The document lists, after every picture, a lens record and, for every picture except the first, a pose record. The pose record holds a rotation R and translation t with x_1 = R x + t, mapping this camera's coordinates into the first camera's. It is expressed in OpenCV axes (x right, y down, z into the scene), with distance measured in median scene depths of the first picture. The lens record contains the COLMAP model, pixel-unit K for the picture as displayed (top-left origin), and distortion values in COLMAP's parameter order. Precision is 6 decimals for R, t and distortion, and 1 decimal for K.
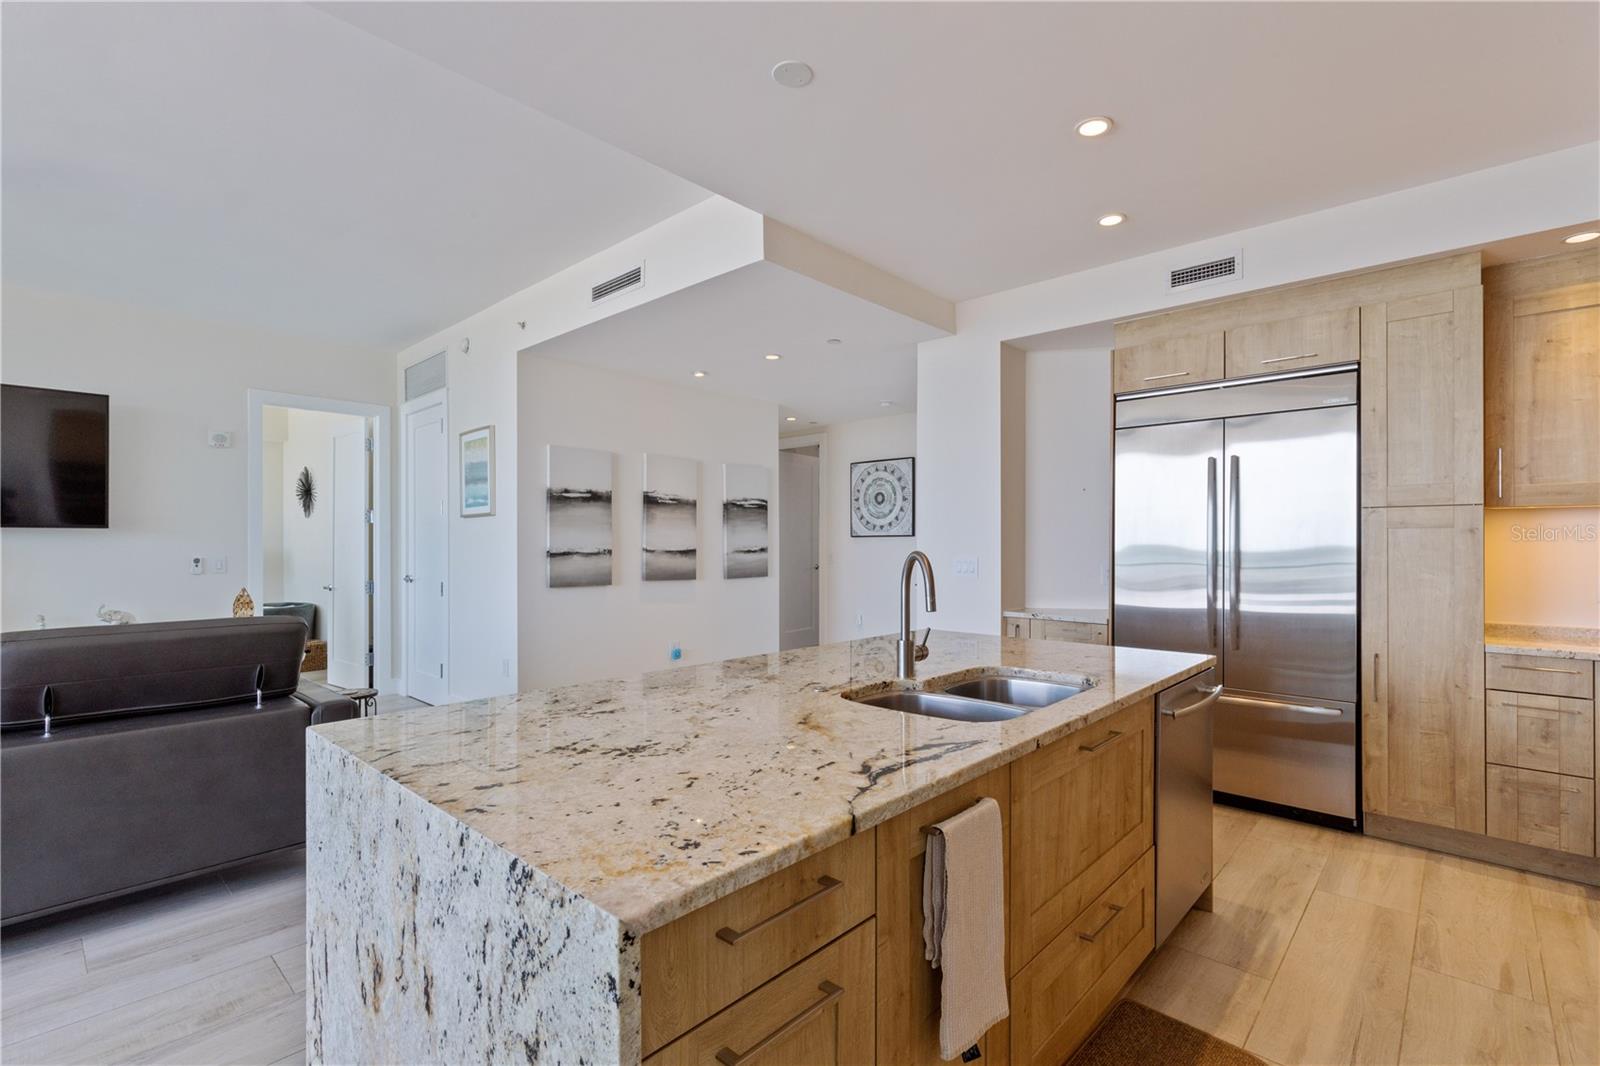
lens RADIAL K [[725.6, 0, 806.9], [0, 725.6, 546.7], [0, 0, 1]] dist [0.003004, -0.000031]
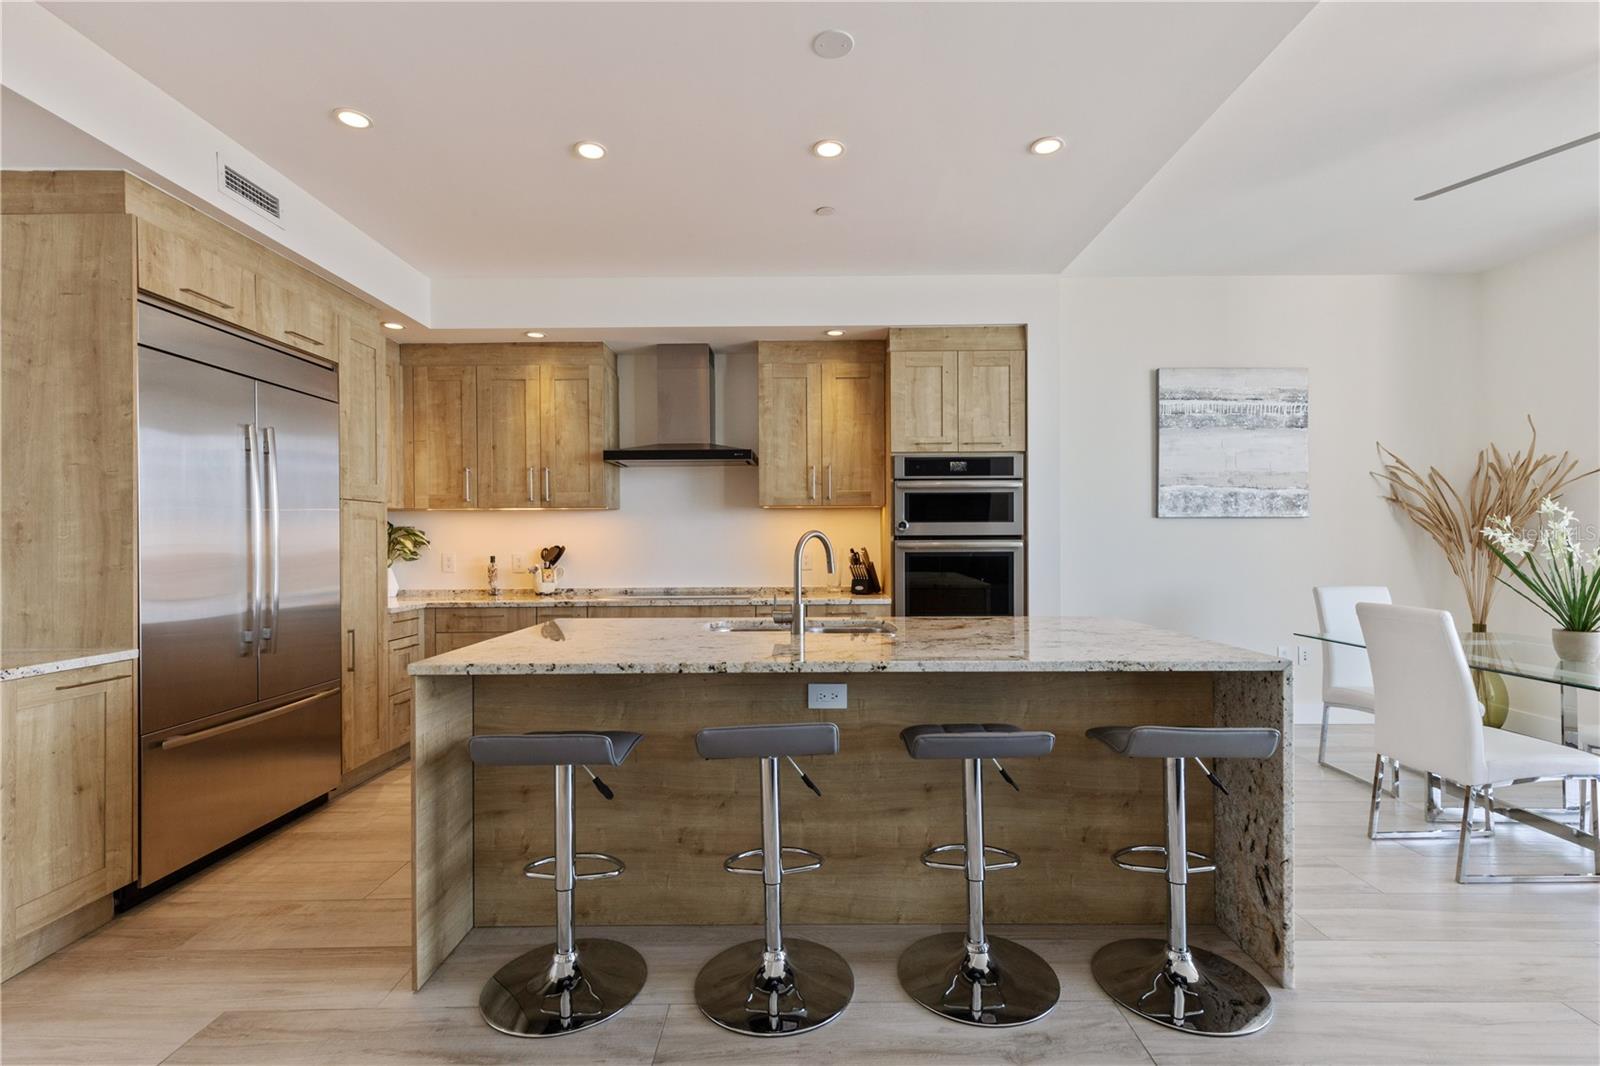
lens RADIAL K [[722.1, 0, 804.4], [0, 722.1, 544.0], [0, 0, 1]] dist [0.002320, -0.000501]
pose [[-0.673158, 0.001937, 0.739496, -0.388012], [0.008369, 0.999952, 0.004999, 0.011690], [-0.739452, 0.009554, -0.673142, 0.915272]]
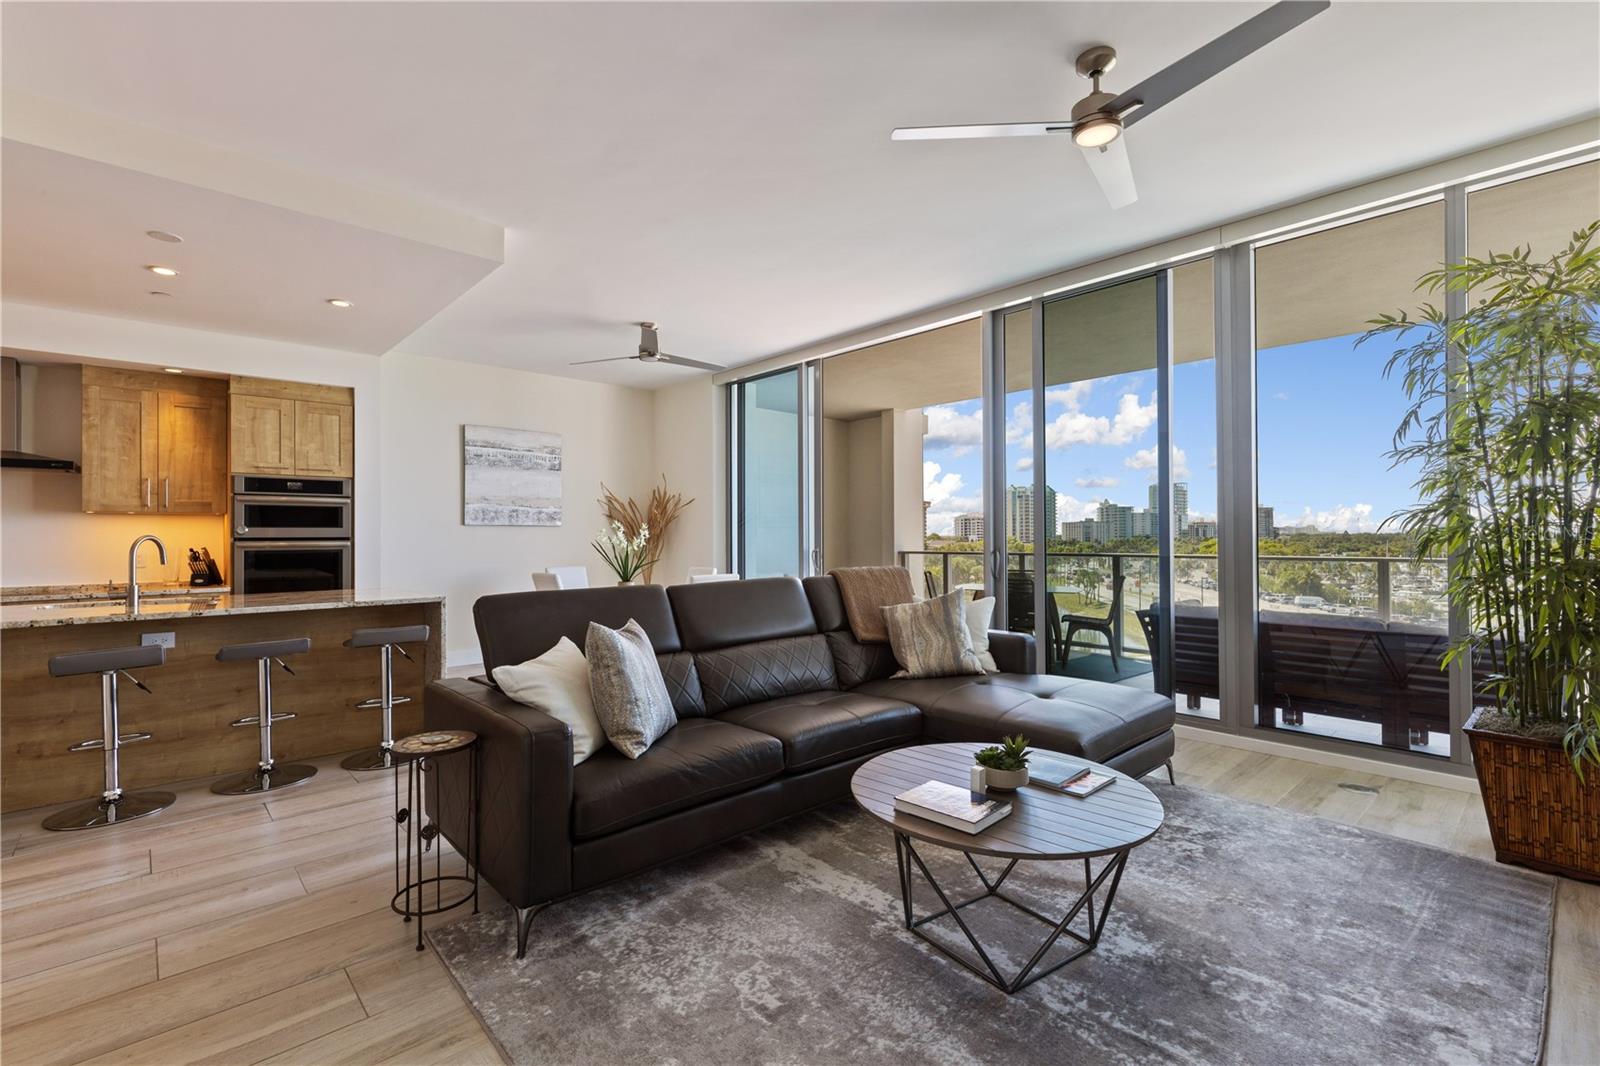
lens RADIAL K [[716.5, 0, 797.2], [0, 716.5, 530.2], [0, 0, 1]] dist [0.003348, 0.001248]
pose [[-0.996301, 0.009303, 0.085422, -0.831638], [0.008699, 0.999934, -0.007439, 0.011125], [-0.085485, -0.006669, -0.996317, 1.328418]]
